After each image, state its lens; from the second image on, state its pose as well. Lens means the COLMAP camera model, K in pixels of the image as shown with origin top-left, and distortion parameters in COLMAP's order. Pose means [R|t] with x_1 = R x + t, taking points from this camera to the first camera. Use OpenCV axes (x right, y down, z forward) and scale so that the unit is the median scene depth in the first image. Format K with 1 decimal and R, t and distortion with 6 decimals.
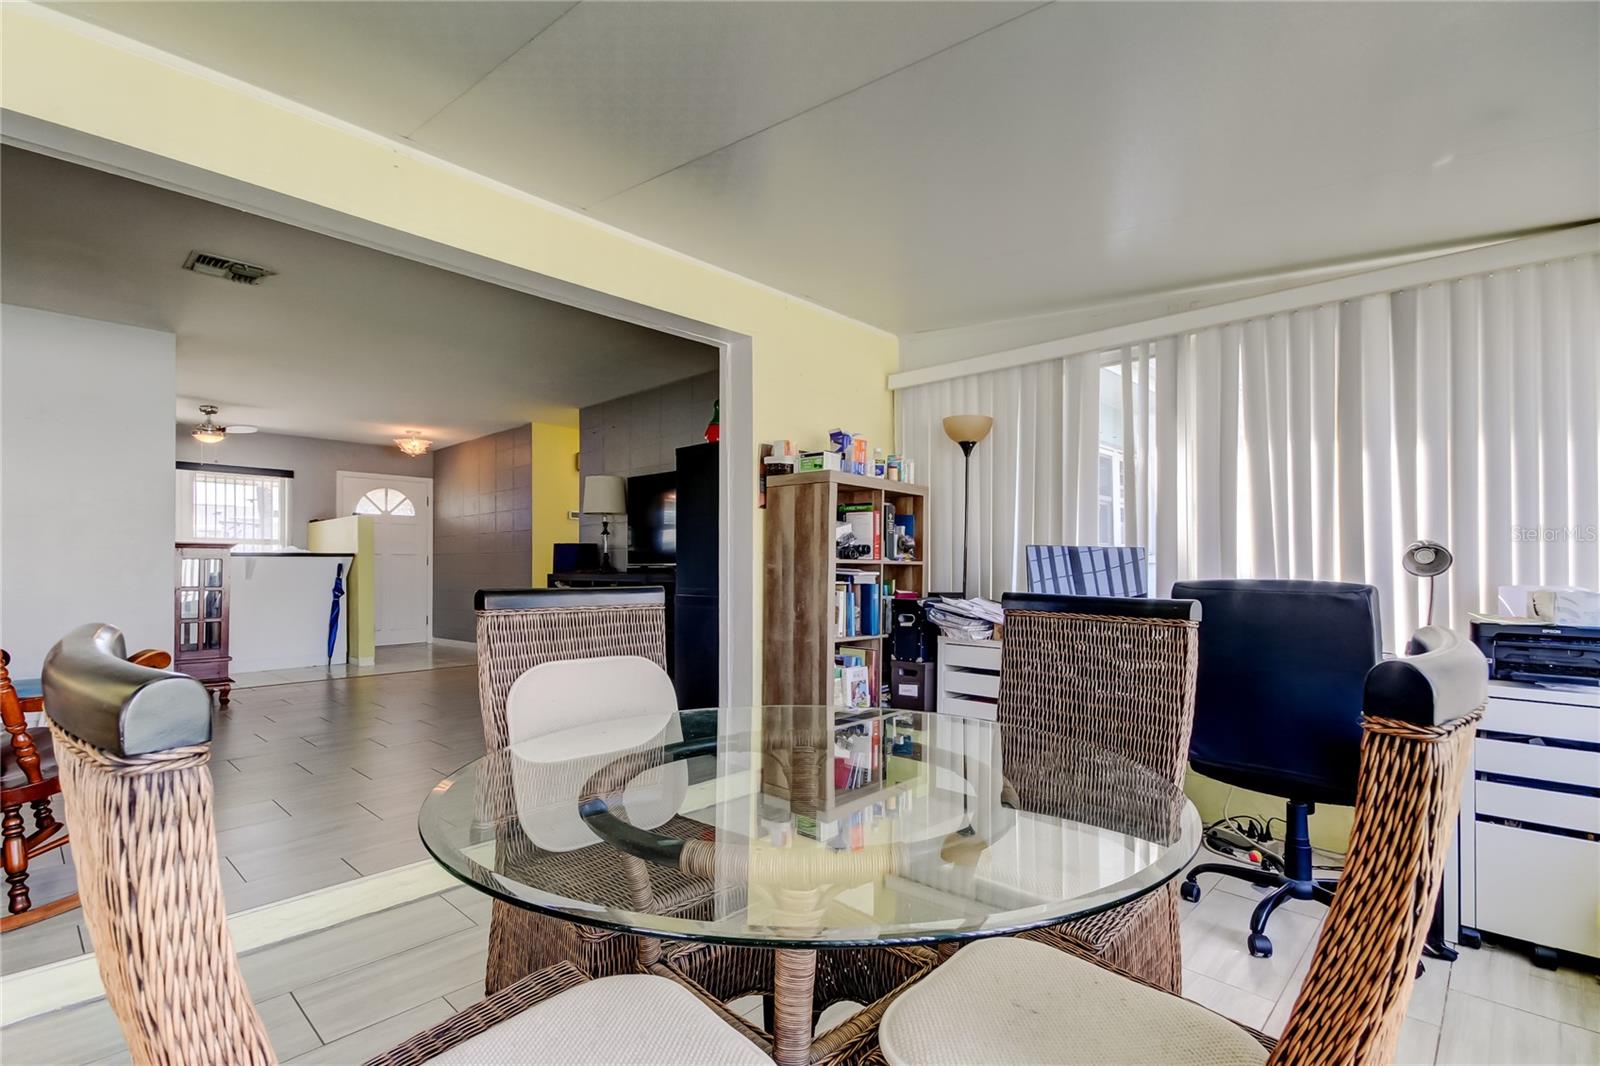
lens RADIAL K [[745.0, 0, 838.8], [0, 745.0, 561.7], [0, 0, 1]] dist [0.016595, 0.000002]
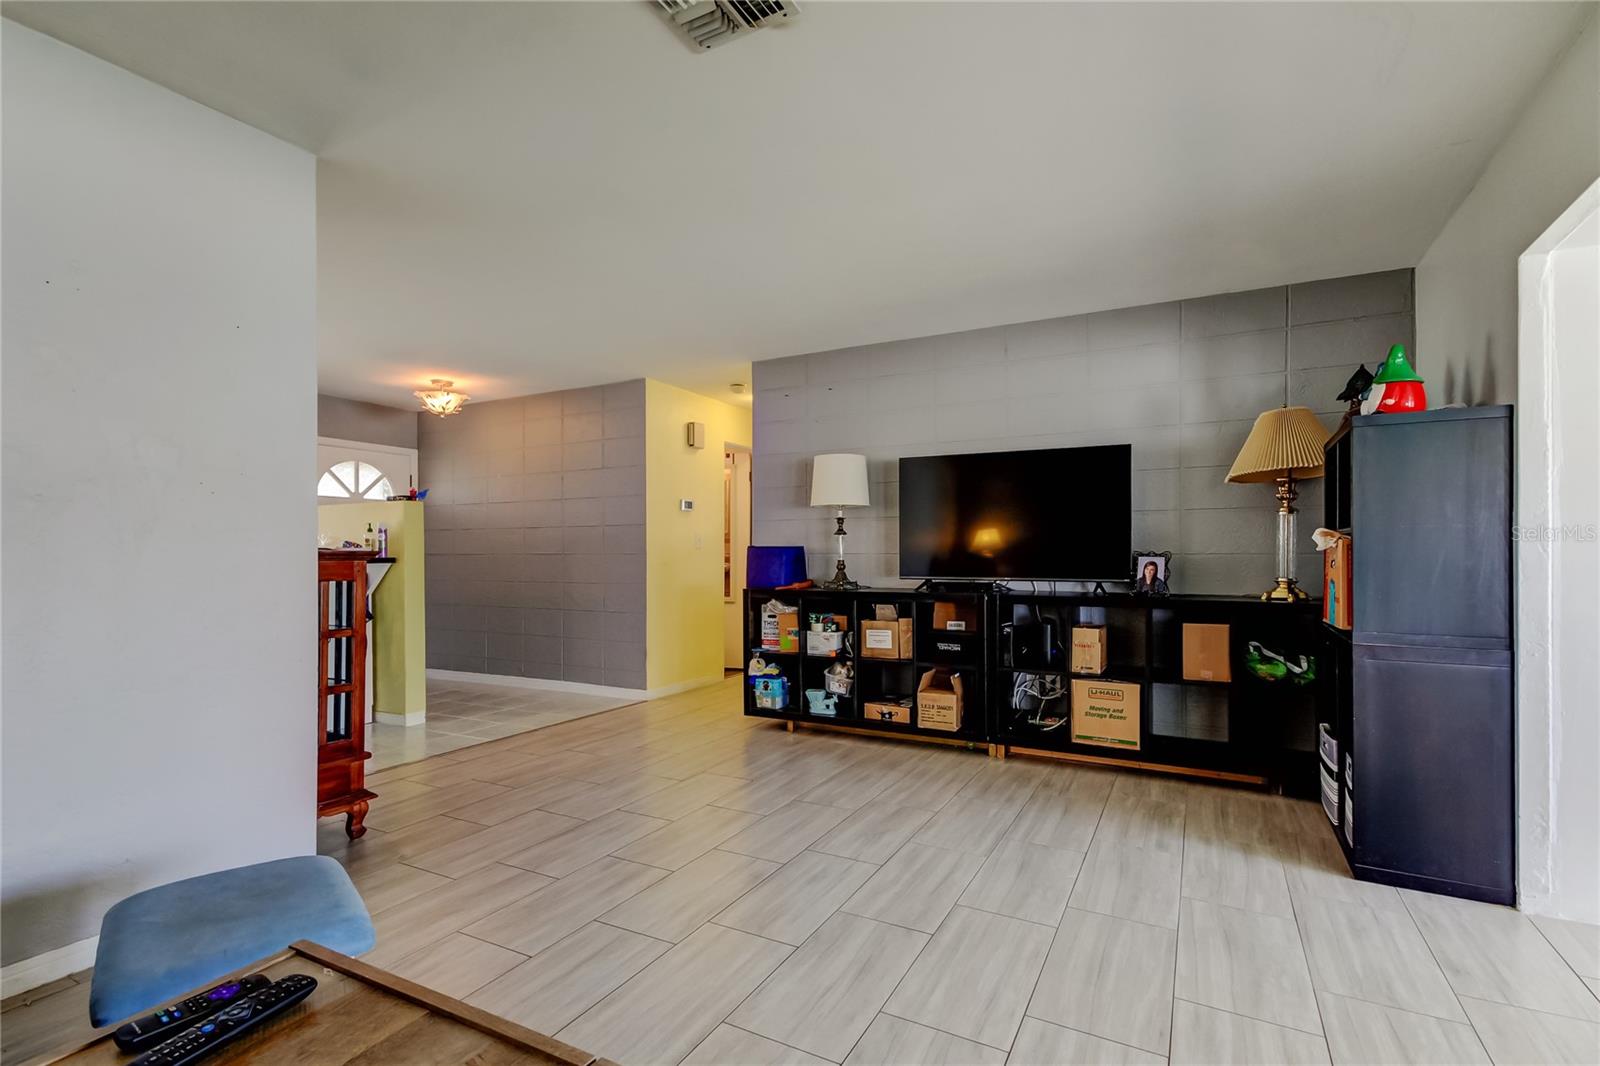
lens RADIAL K [[741.2, 0, 809.6], [0, 741.2, 550.1], [0, 0, 1]] dist [0.016433, 0.000032]
pose [[0.968882, -0.000944, 0.247521, -0.520101], [-0.000002, 0.999993, 0.003821, -0.024300], [-0.247523, -0.003703, 0.968875, 0.309304]]
